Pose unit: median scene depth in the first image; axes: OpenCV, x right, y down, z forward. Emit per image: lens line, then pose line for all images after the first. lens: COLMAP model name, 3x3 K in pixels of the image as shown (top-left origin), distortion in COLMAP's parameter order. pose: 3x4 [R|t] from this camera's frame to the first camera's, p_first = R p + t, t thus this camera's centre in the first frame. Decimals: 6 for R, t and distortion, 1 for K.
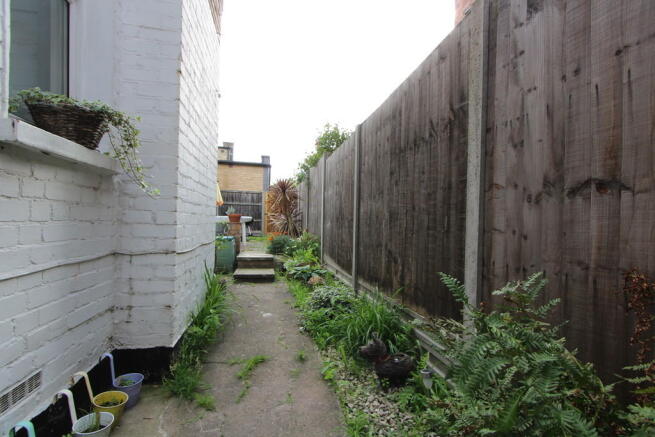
lens RADIAL K [[300.2, 0, 326.3], [0, 300.2, 220.3], [0, 0, 1]] dist [-0.000391, 0.000009]
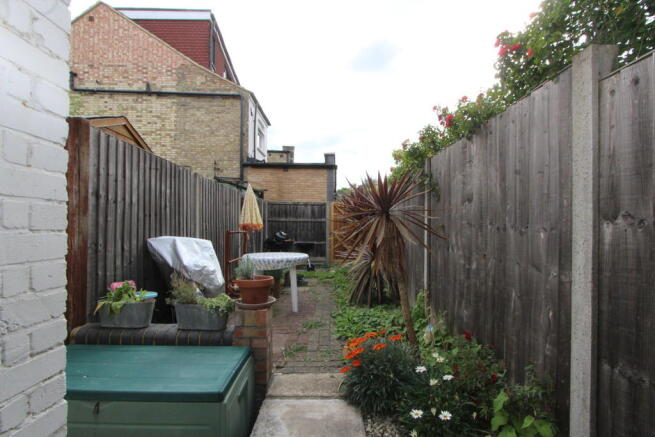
lens RADIAL K [[300.2, 0, 327.4], [0, 300.2, 222.3], [0, 0, 1]] dist [-0.000391, 0.000009]
pose [[0.977506, -0.020806, -0.209880, -0.055552], [0.018493, 0.999745, -0.012979, -0.035026], [0.210097, 0.008805, 0.977641, 0.275714]]
